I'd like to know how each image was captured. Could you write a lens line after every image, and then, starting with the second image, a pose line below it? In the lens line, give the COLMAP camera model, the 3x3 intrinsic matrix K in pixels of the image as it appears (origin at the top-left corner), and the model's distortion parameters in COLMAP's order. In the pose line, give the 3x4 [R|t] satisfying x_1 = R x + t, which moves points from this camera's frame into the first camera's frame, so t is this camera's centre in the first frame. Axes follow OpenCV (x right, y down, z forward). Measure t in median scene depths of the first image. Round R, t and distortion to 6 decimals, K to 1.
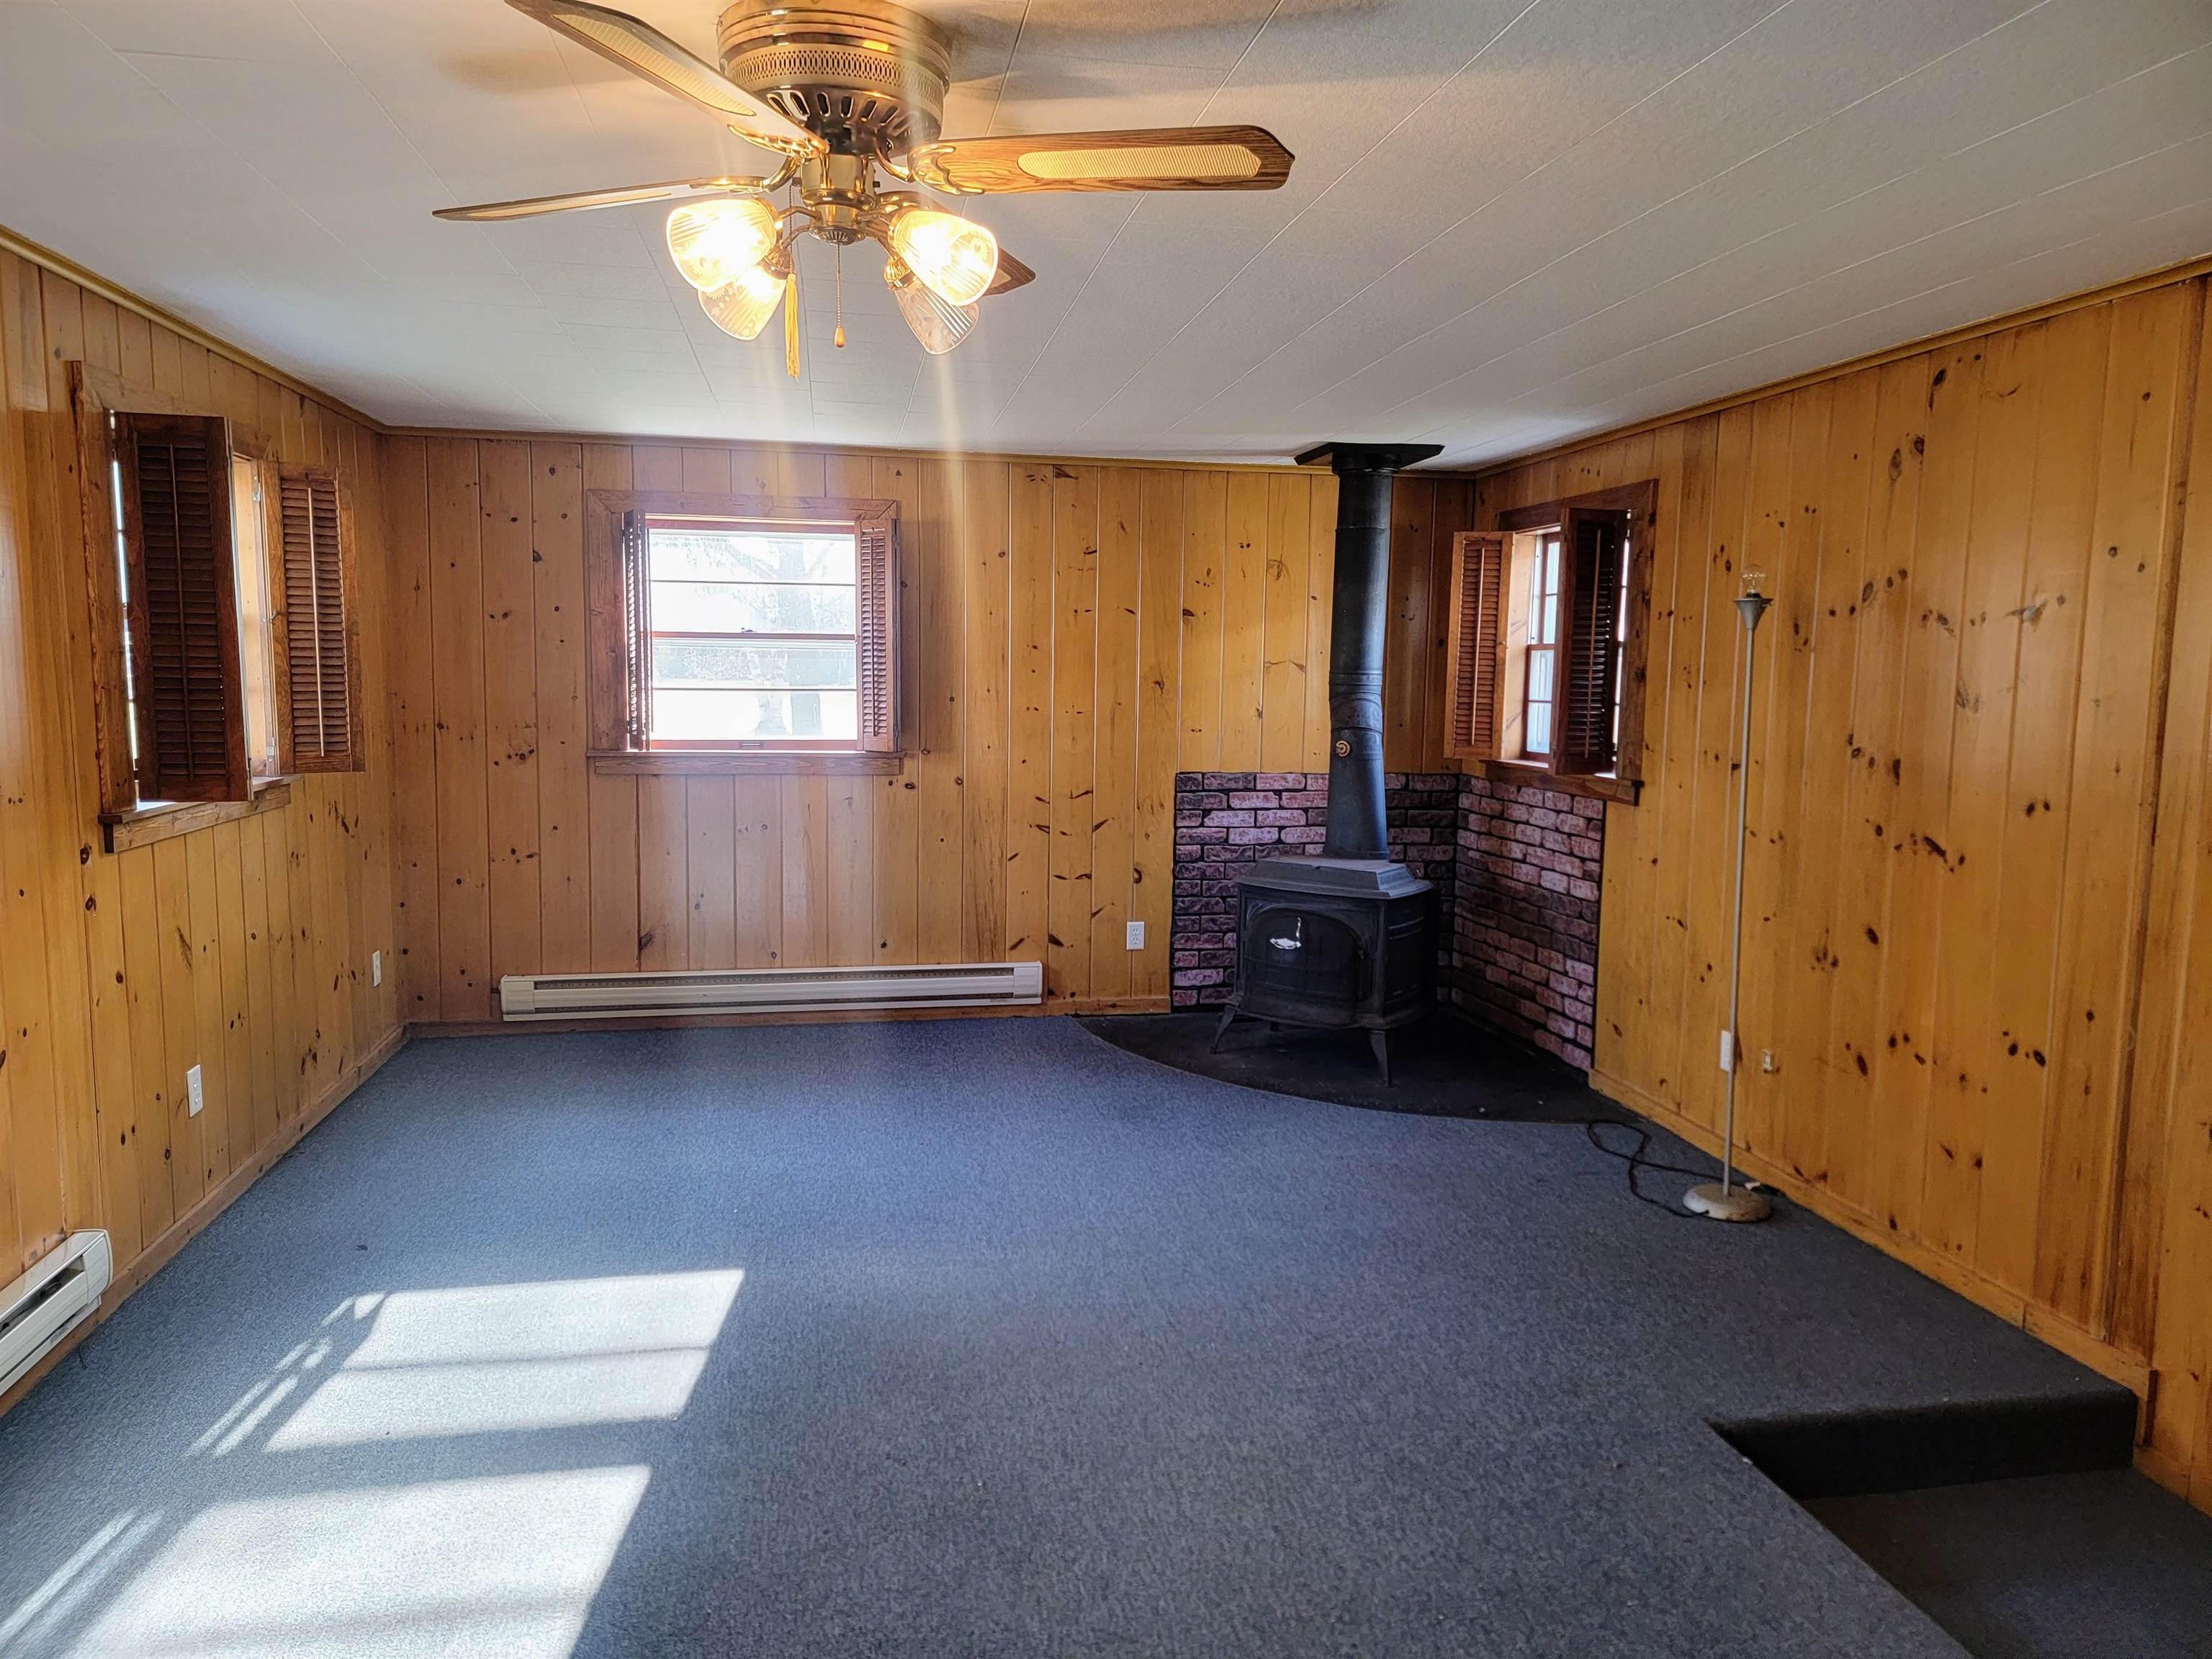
lens RADIAL K [[1517.2, 0, 1127.0], [0, 1517.2, 842.2], [0, 0, 1]] dist [0.079829, -0.065922]
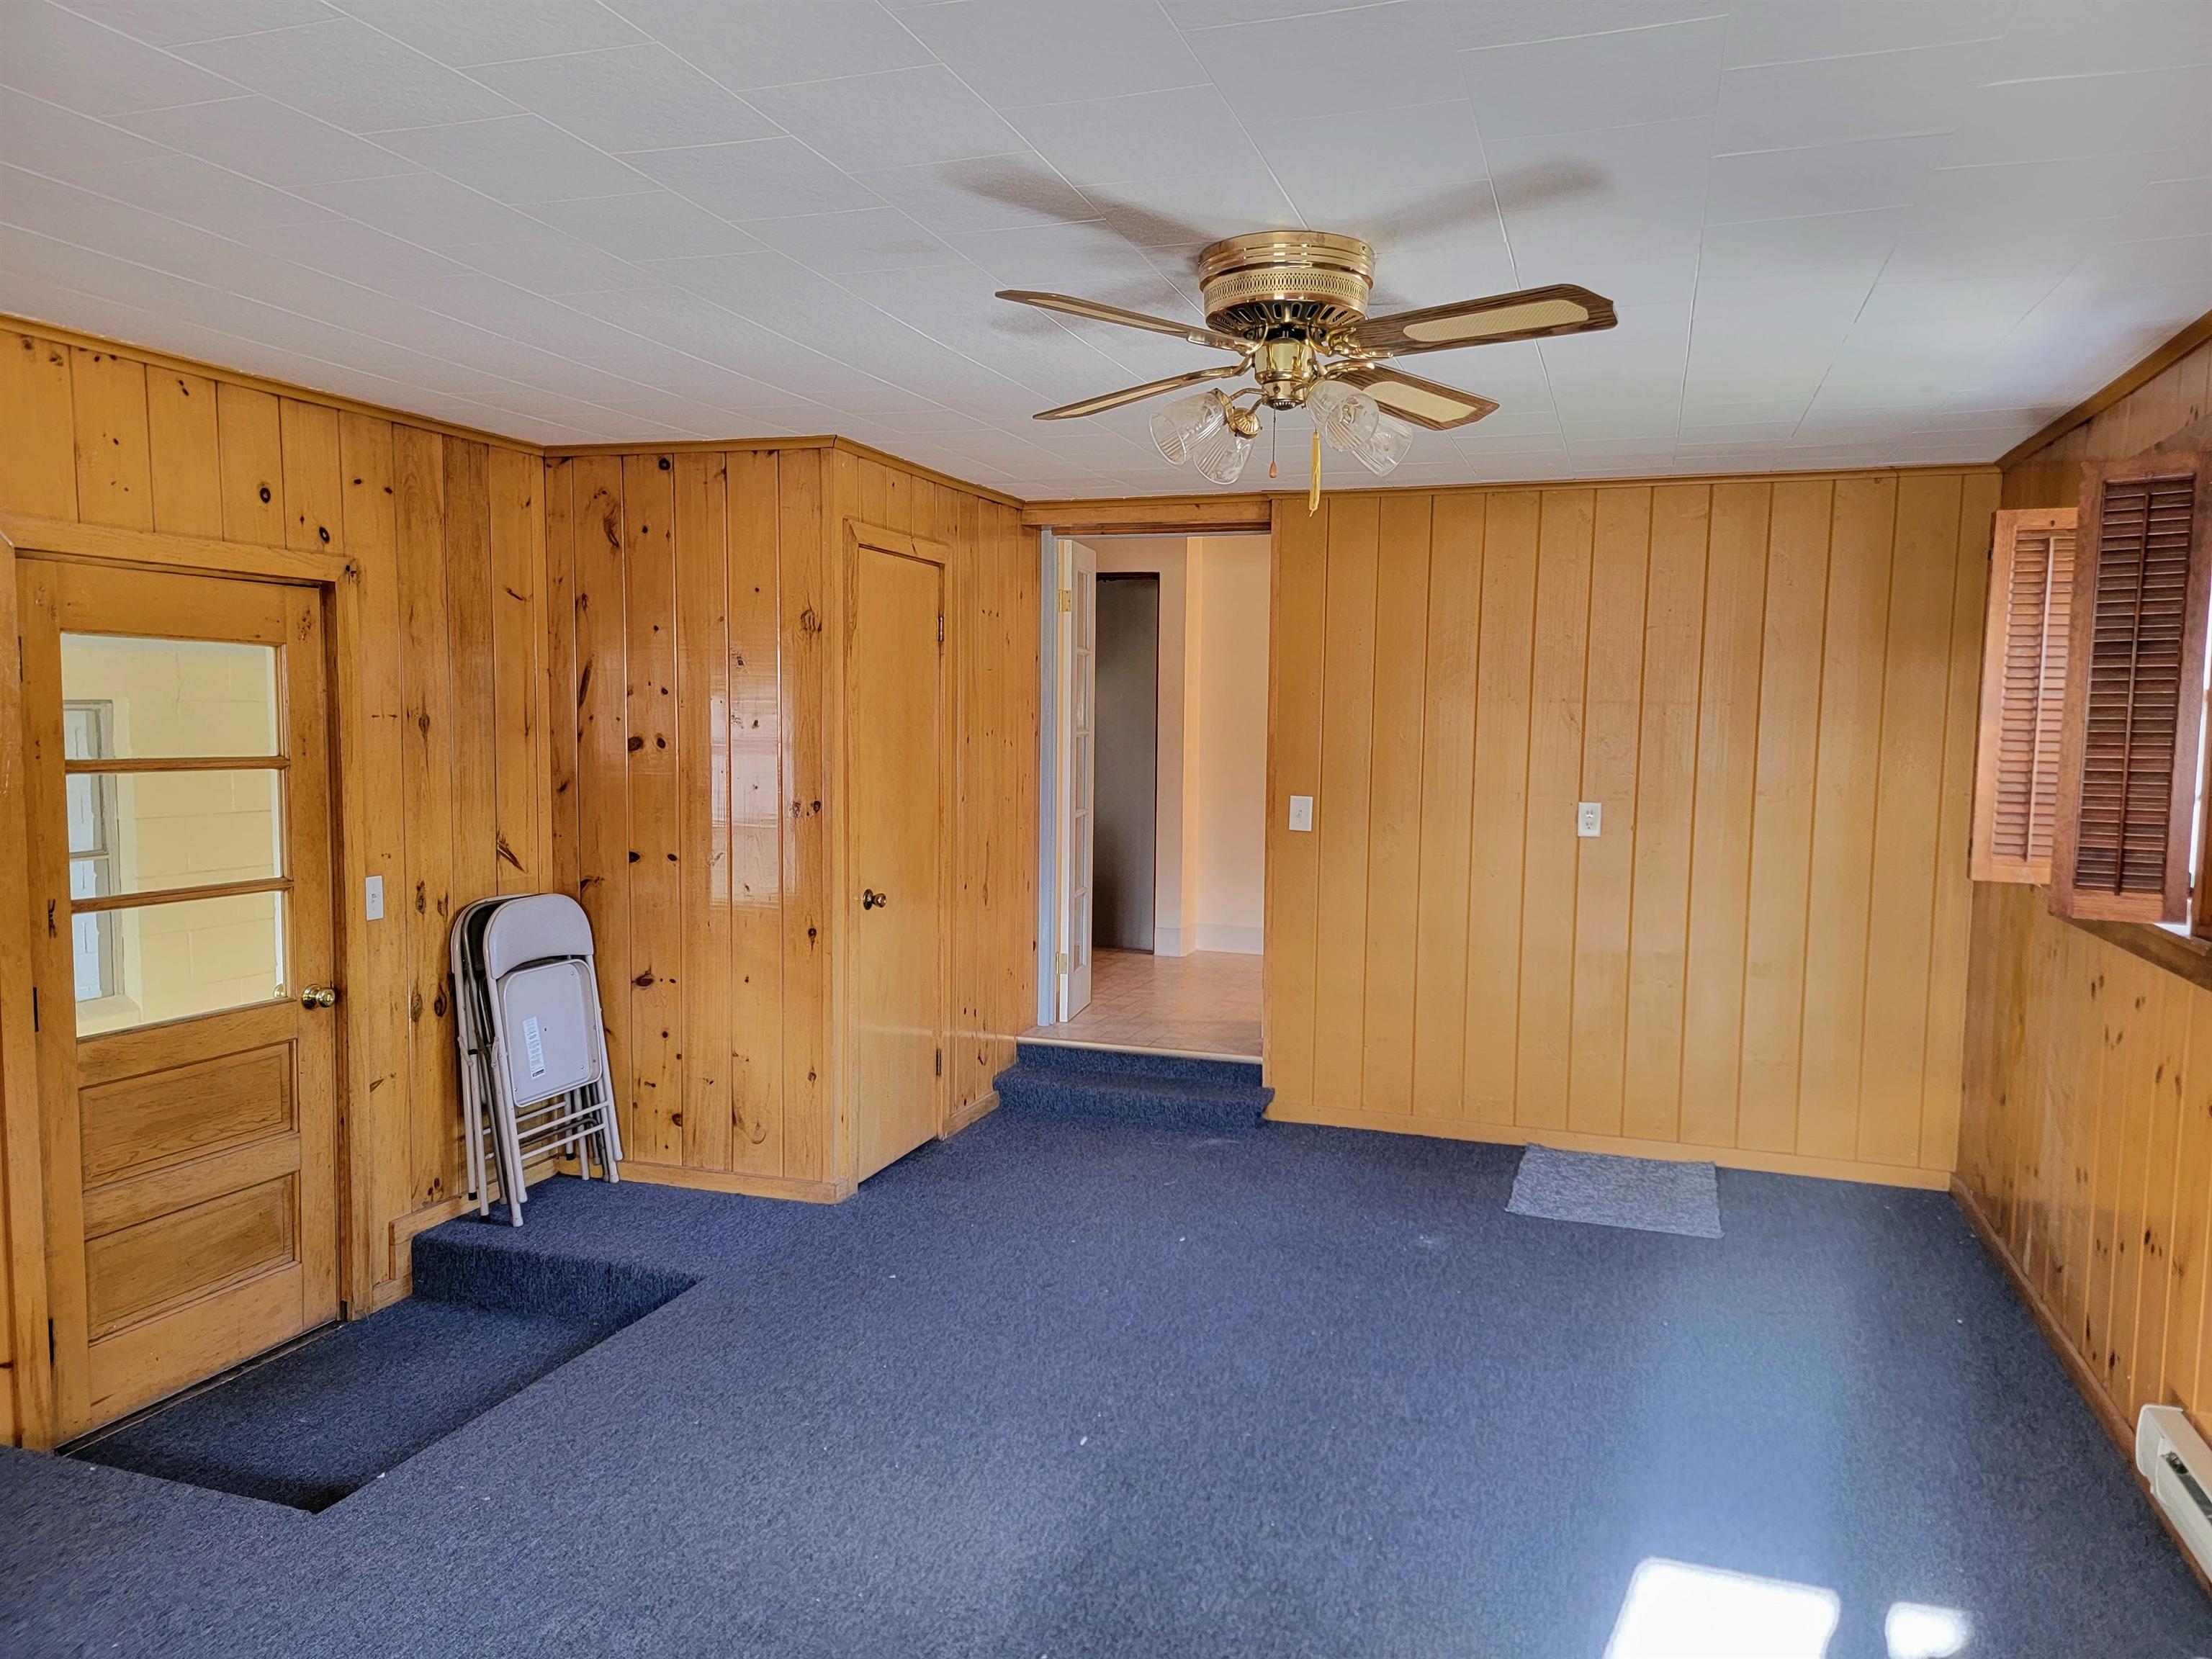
lens RADIAL K [[1517.2, 0, 1127.0], [0, 1517.2, 842.2], [0, 0, 1]] dist [0.079829, -0.065922]
pose [[-0.870081, -0.067326, 0.488288, -0.454110], [0.032048, 0.980805, 0.192340, -0.176878], [-0.491865, 0.183000, -0.851222, 1.389655]]
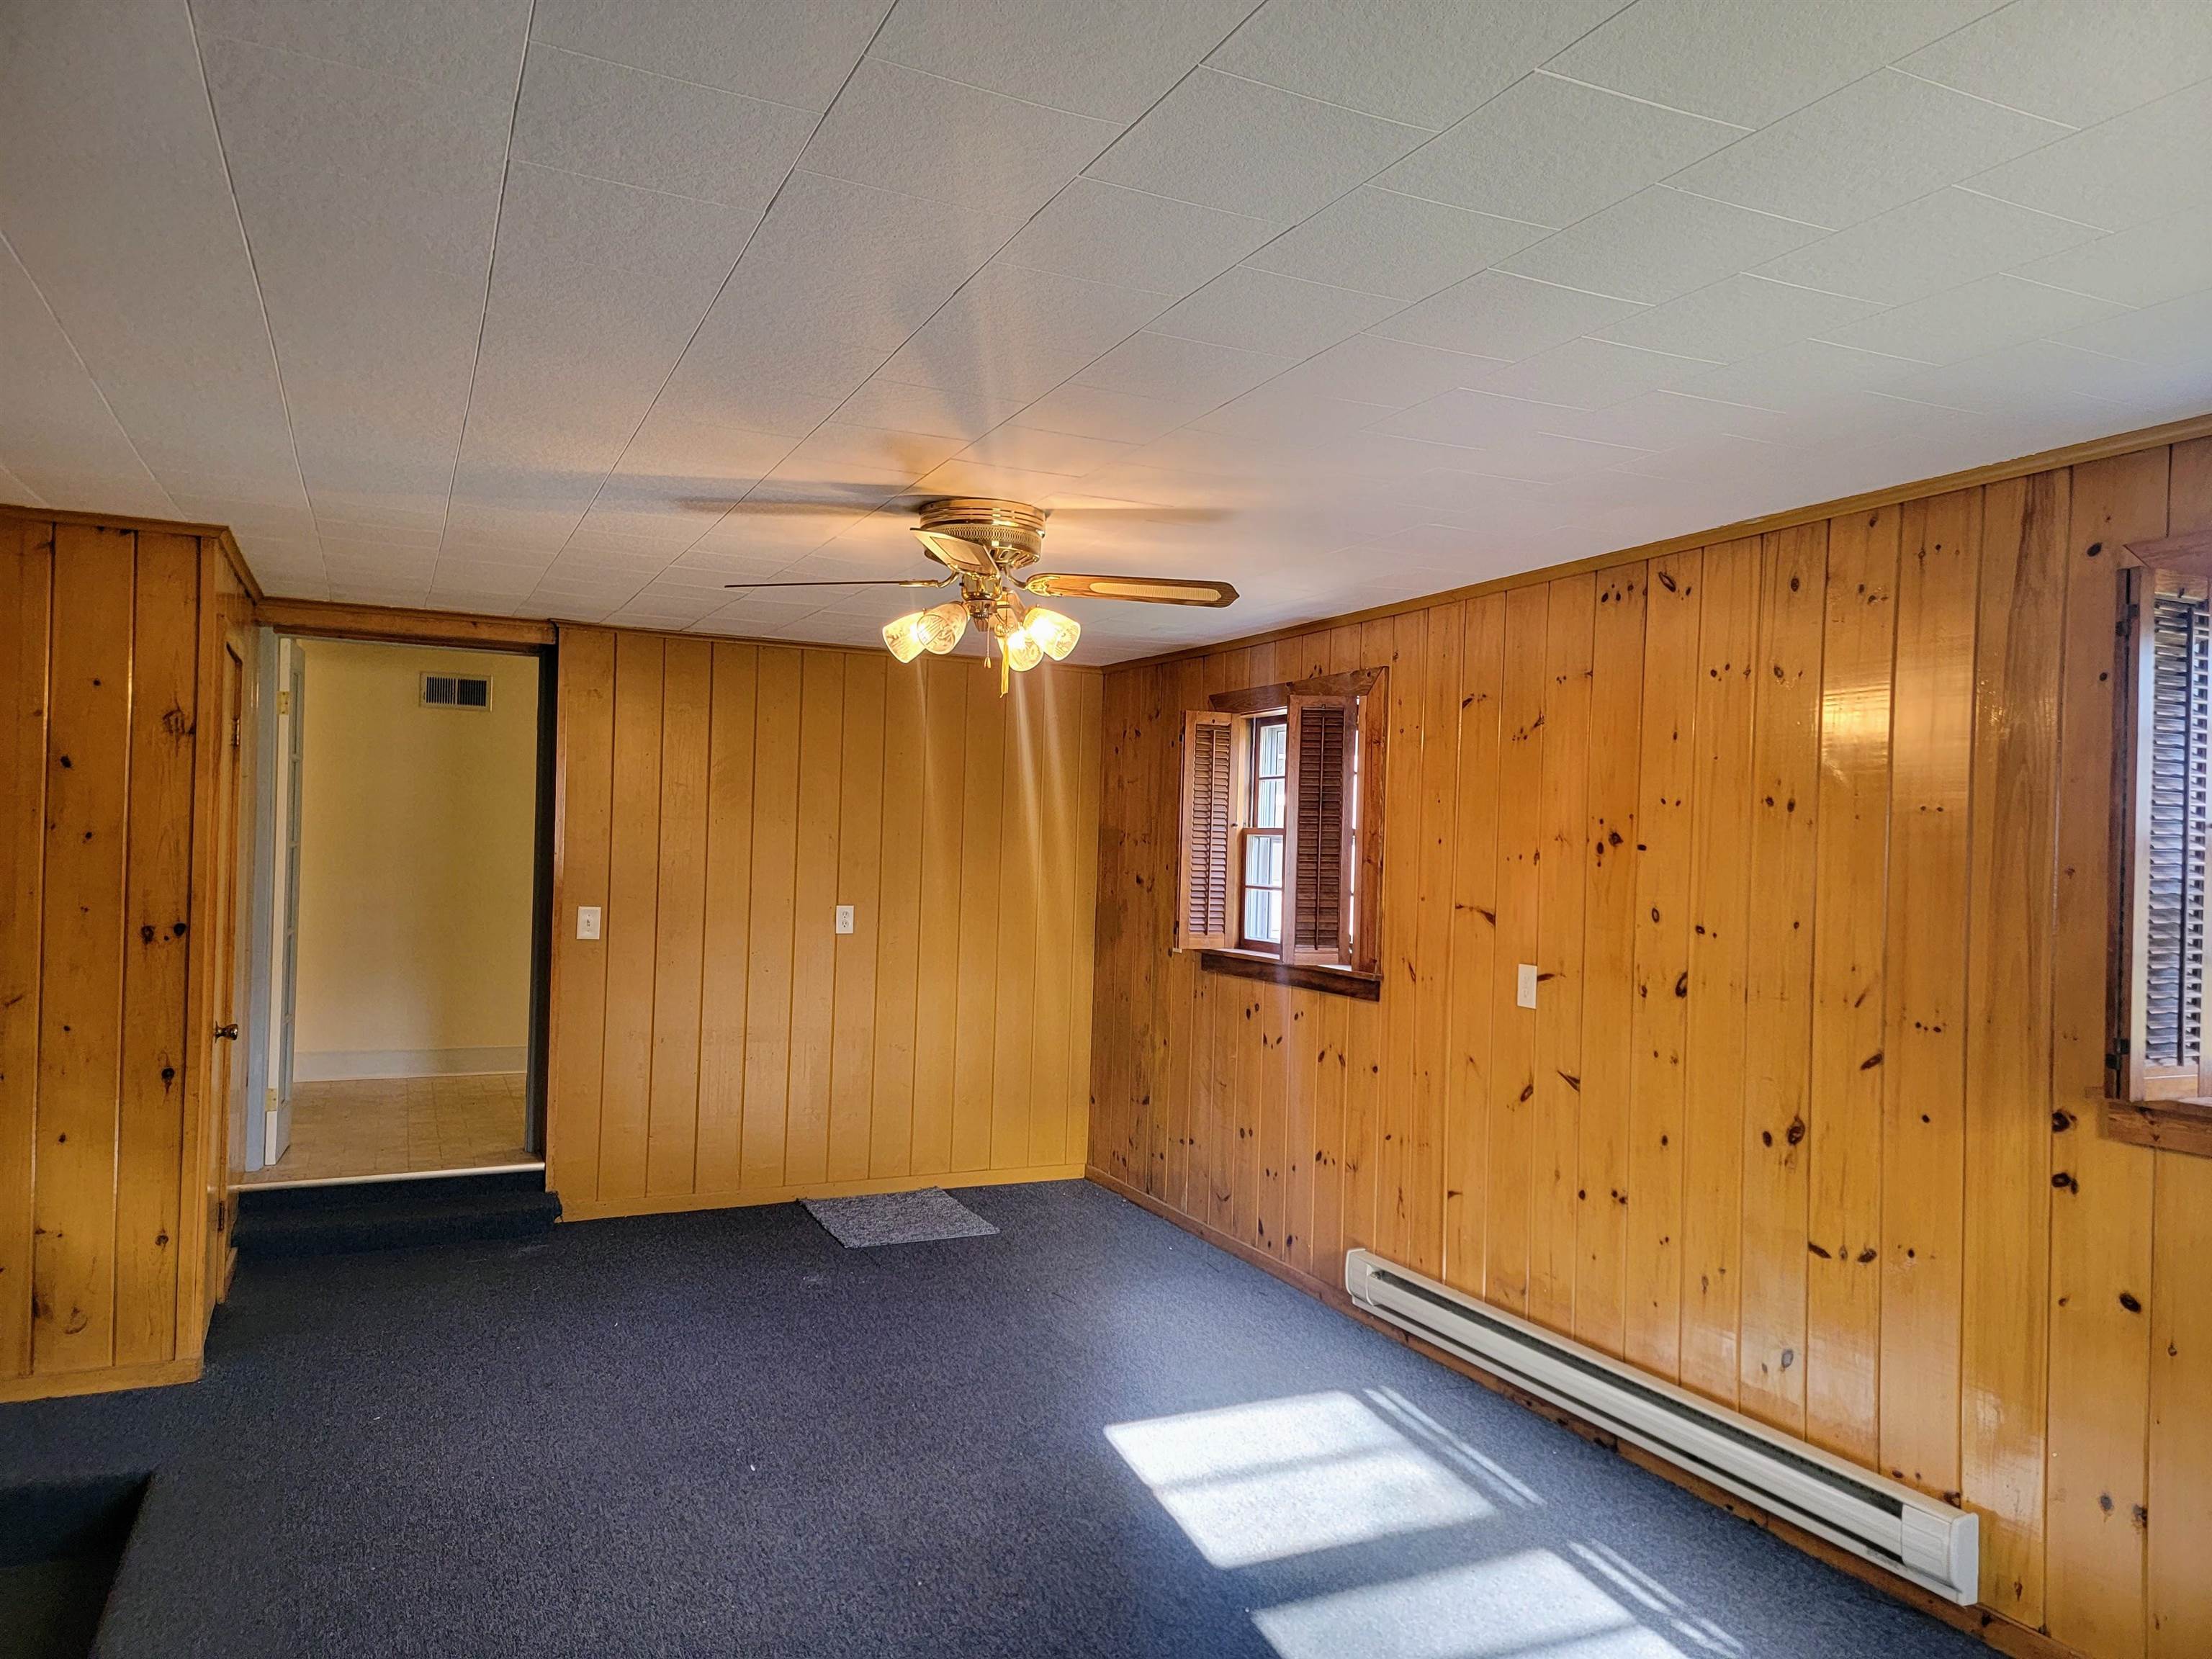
lens RADIAL K [[1517.2, 0, 1127.0], [0, 1517.2, 842.2], [0, 0, 1]] dist [0.079829, -0.065922]
pose [[-0.966917, -0.039749, -0.251974, 0.053379], [-0.068783, 0.991824, 0.107486, -0.209017], [0.245642, 0.121262, -0.961746, 1.732374]]
